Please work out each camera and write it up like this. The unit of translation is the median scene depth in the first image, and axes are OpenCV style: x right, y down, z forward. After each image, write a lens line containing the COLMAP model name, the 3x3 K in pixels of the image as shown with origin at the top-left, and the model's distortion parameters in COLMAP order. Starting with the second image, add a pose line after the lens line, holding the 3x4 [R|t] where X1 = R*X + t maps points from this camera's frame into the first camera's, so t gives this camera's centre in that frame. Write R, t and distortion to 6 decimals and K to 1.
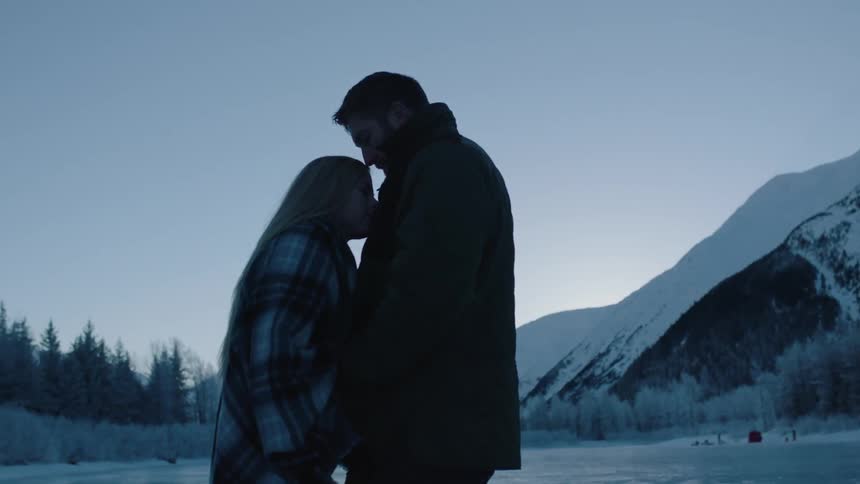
lens RADIAL K [[817.0, 0, 430.0], [0, 817.0, 242.0], [0, 0, 1]] dist [-0.069772, 0.027122]
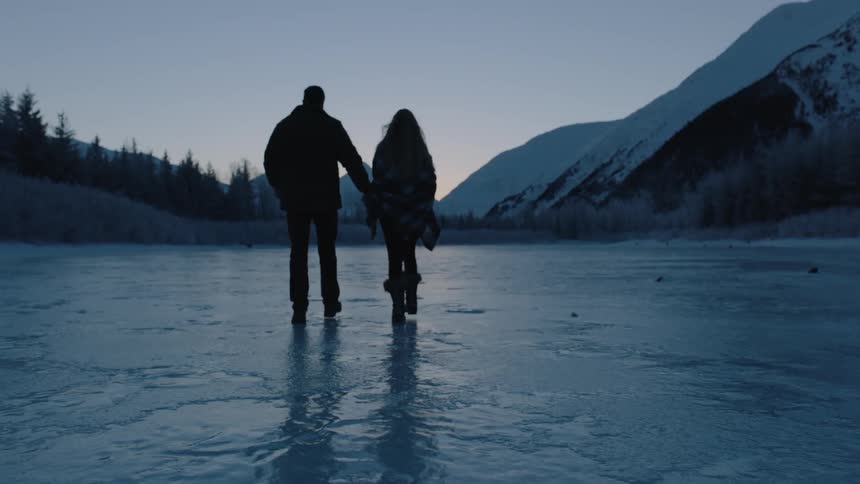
lens RADIAL K [[819.6, 0, 434.8], [0, 819.6, 246.8], [0, 0, 1]] dist [-0.109297, 0.123222]
pose [[0.998909, 0.028525, -0.036977, 0.025511], [-0.018281, 0.967436, 0.252454, -0.037541], [0.042974, -0.251503, 0.966902, -0.146992]]
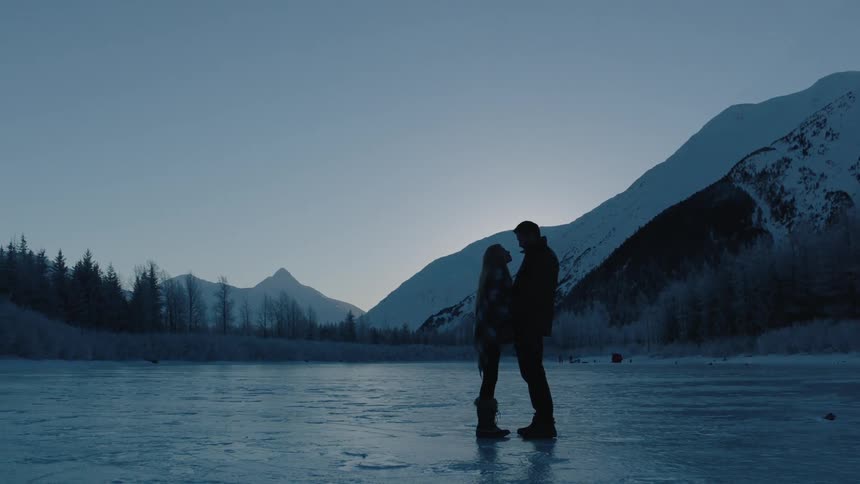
lens RADIAL K [[902.4, 0, 430.0], [0, 902.4, 242.0], [0, 0, 1]] dist [-0.123747, 0.183908]
pose [[0.998627, 0.035988, 0.038072, 0.018905], [-0.040250, 0.992215, 0.117856, -0.034202], [-0.033534, -0.119227, 0.992301, -0.134065]]
